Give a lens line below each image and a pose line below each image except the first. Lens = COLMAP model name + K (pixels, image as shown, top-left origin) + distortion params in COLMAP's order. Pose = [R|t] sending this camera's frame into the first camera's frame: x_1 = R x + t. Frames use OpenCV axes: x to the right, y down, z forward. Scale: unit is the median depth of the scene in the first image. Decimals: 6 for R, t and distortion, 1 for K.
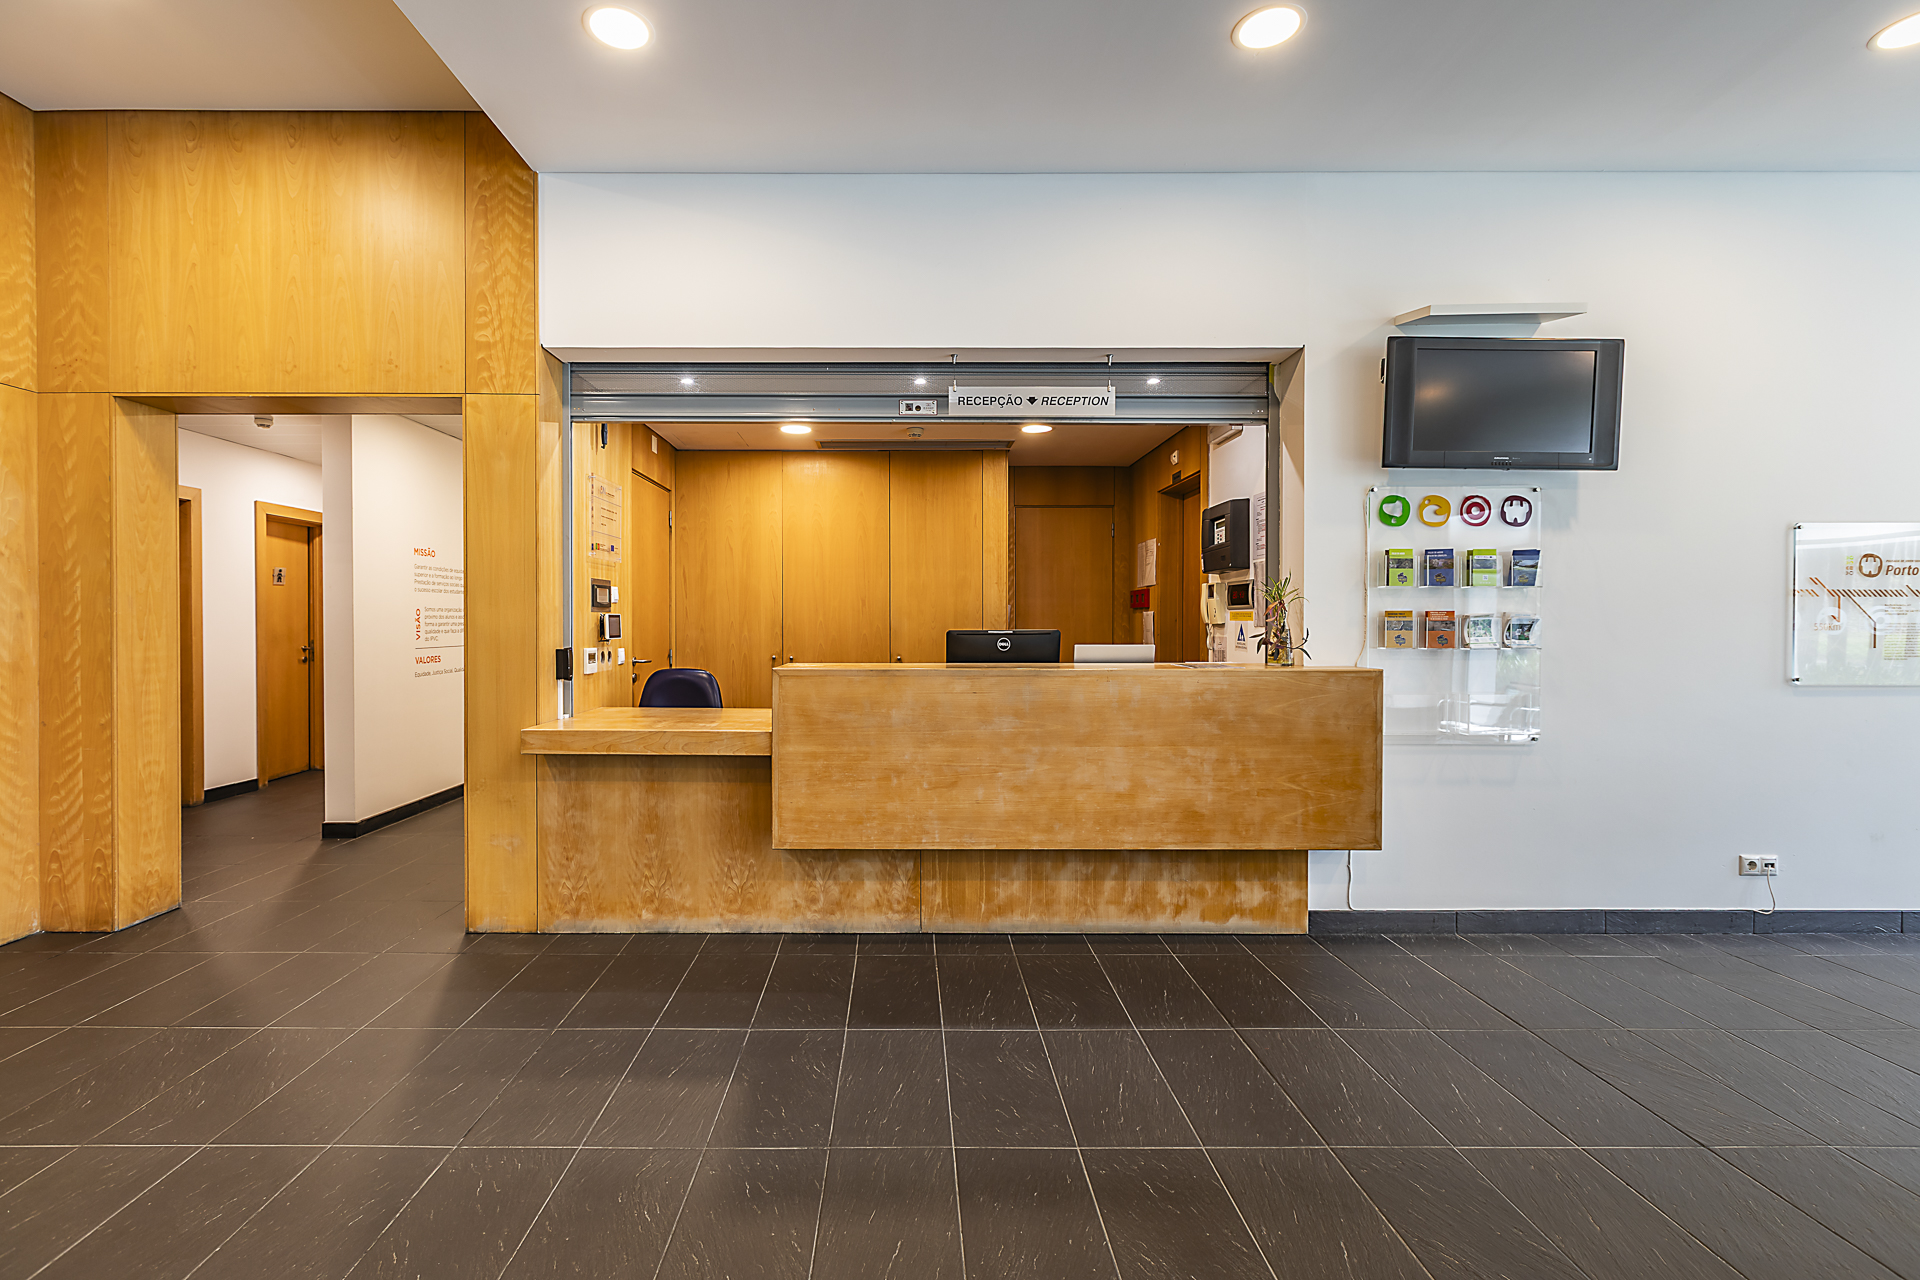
lens RADIAL K [[865.3, 0, 905.8], [0, 865.3, 631.9], [0, 0, 1]] dist [0.000357, 0.000911]
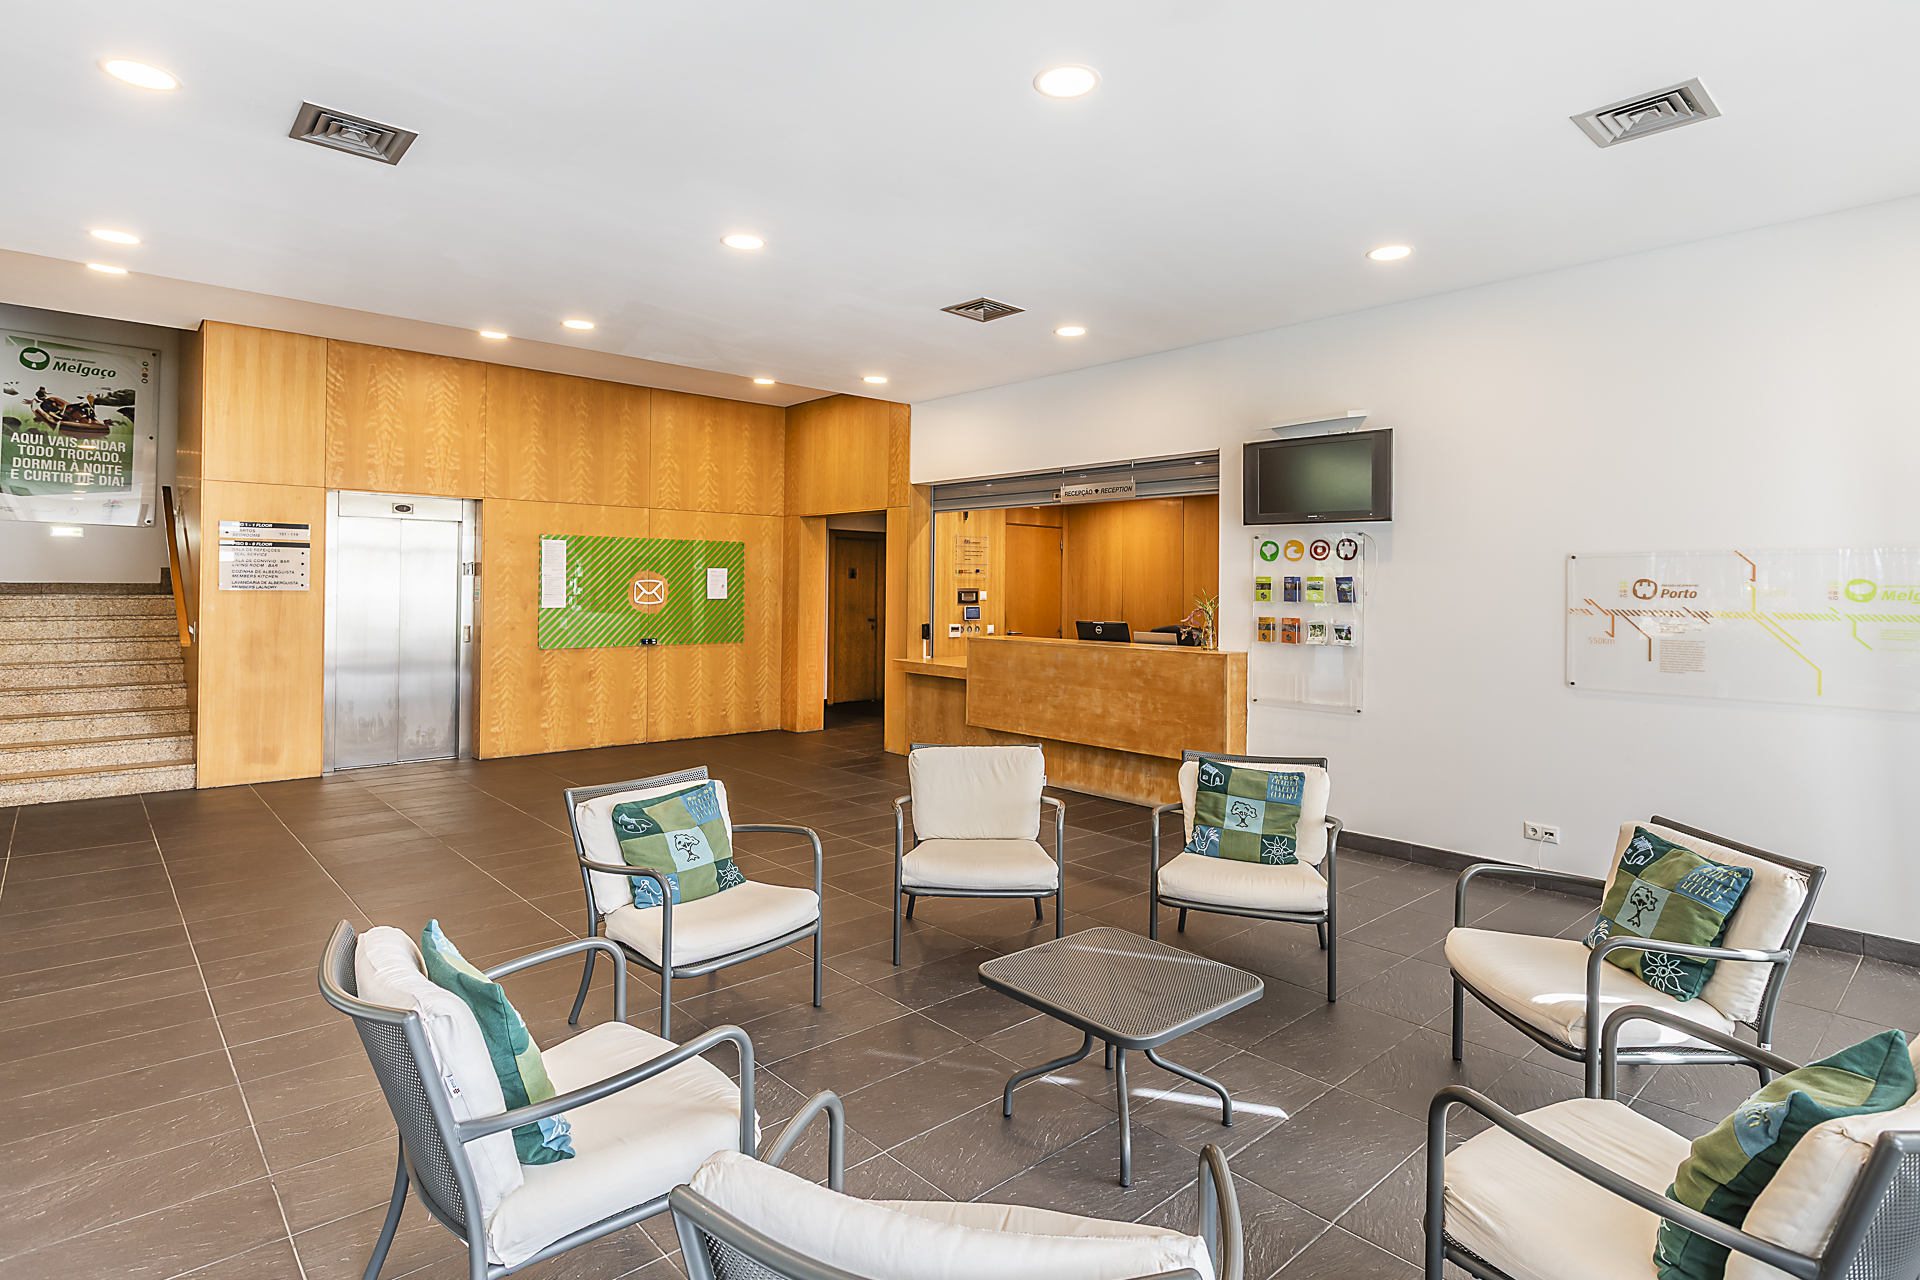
lens RADIAL K [[982.7, 0, 958.8], [0, 982.7, 587.4], [0, 0, 1]] dist [-0.000459, -0.000038]
pose [[0.674877, 0.005330, -0.737911, 1.468586], [-0.018996, 0.999768, -0.010153, -0.048777], [0.737686, 0.020869, 0.674822, -0.560995]]
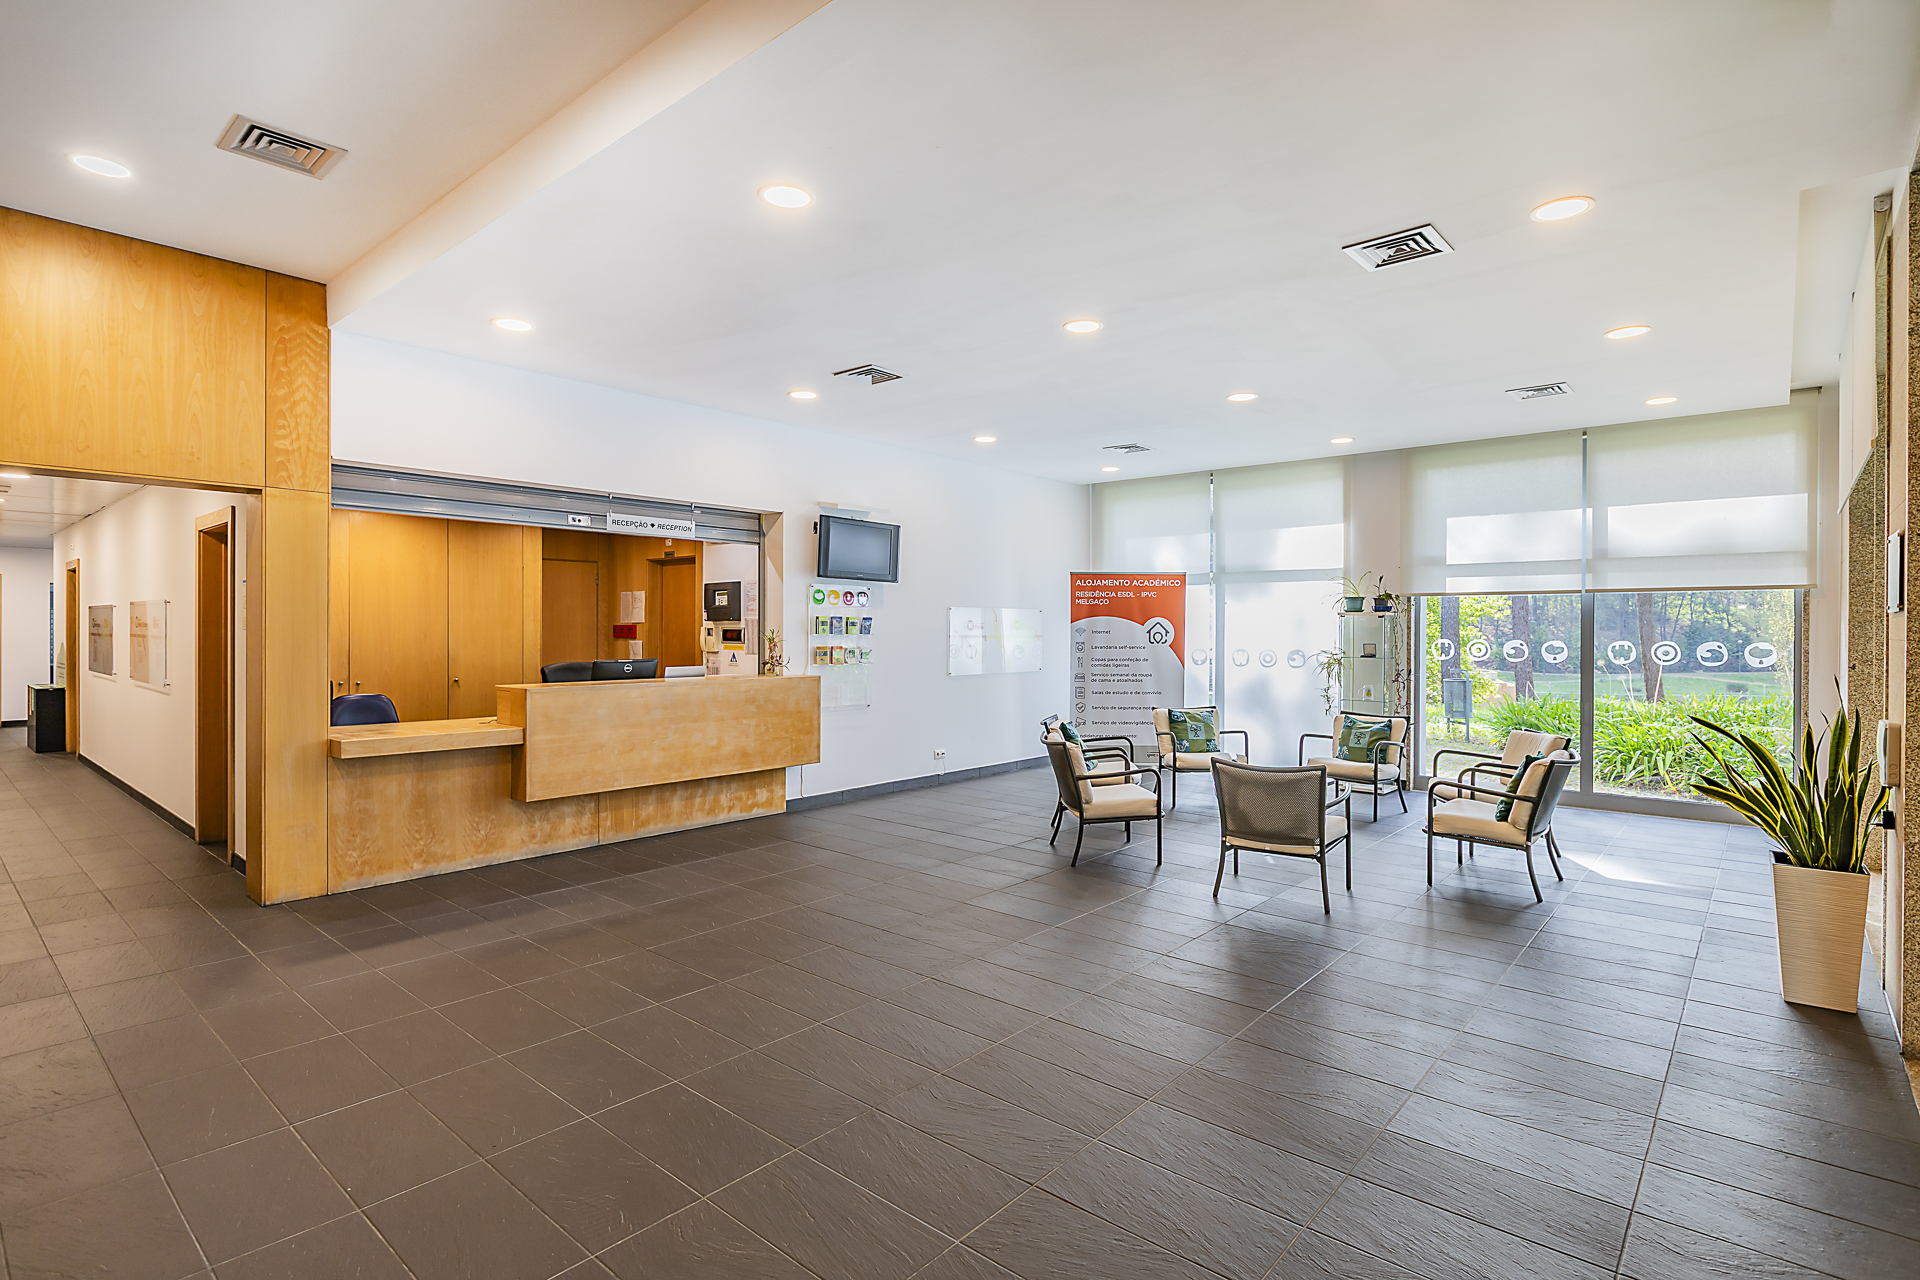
lens RADIAL K [[939.1, 0, 960.0], [0, 939.1, 640.0], [0, 0, 1]] dist [0.000796, 0.000061]
pose [[0.655841, -0.006920, 0.754868, -0.881240], [0.004723, 0.999976, 0.005063, -0.048809], [-0.754885, 0.000245, 0.655858, -0.693255]]
